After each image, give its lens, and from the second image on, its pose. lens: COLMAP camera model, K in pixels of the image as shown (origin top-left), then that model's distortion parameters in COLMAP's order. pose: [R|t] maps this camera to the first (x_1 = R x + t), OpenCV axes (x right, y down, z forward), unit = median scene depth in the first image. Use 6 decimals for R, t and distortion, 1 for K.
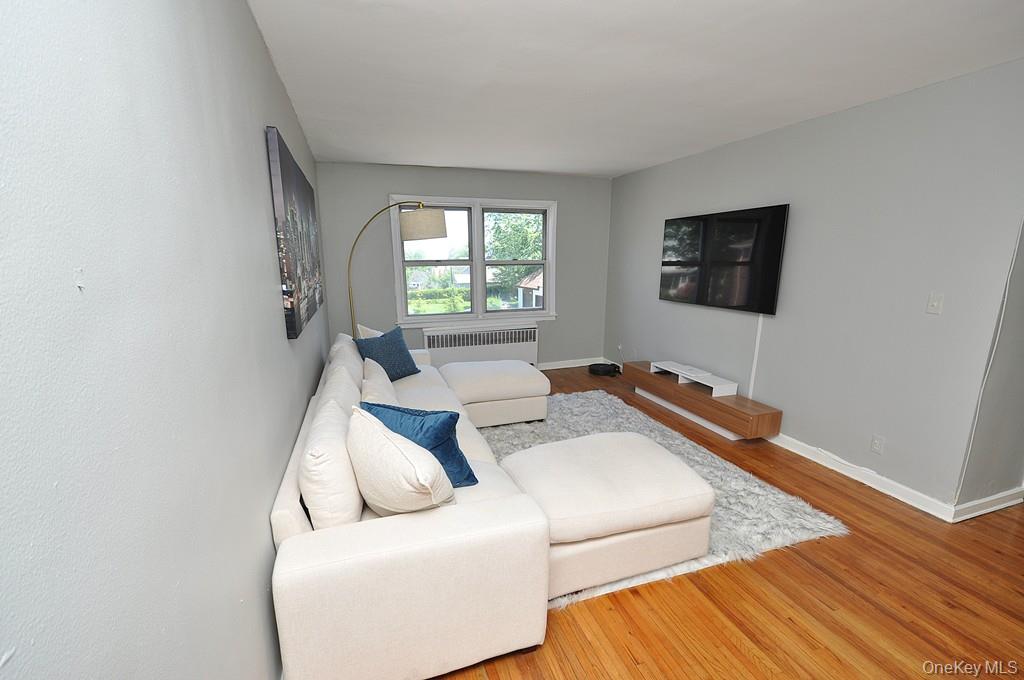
lens RADIAL K [[443.6, 0, 513.4], [0, 443.6, 356.0], [0, 0, 1]] dist [0.000704, -0.000365]
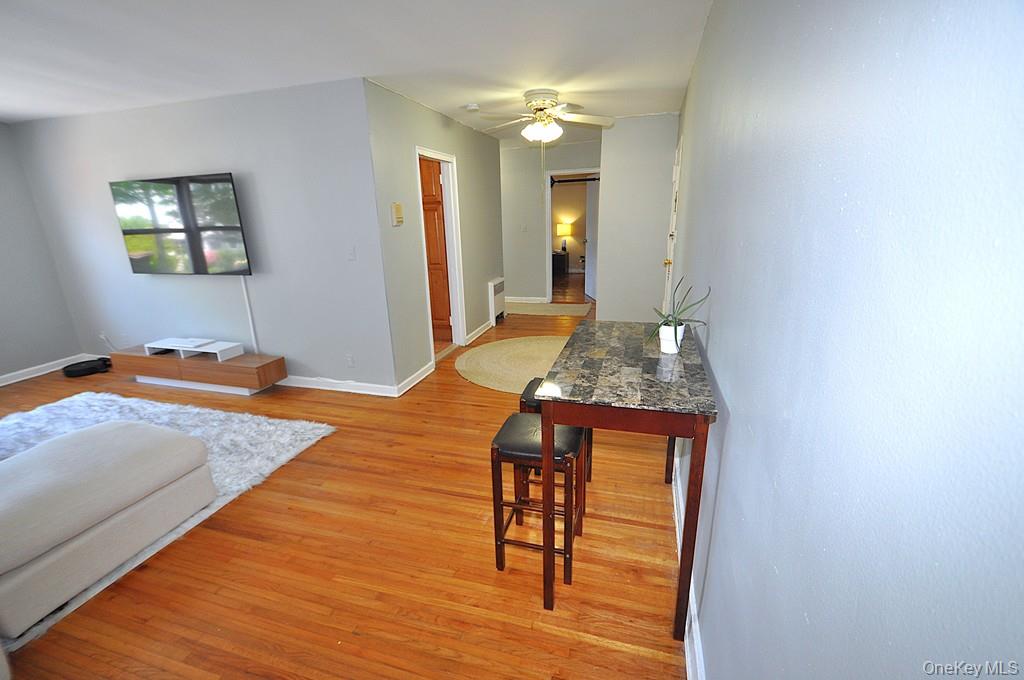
lens RADIAL K [[441.1, 0, 505.1], [0, 441.1, 346.8], [0, 0, 1]] dist [0.014497, -0.008638]
pose [[0.588305, -0.250324, 0.768918, 0.075648], [0.203668, 0.966094, 0.158688, 0.039776], [-0.782570, 0.063247, 0.619341, -0.197583]]
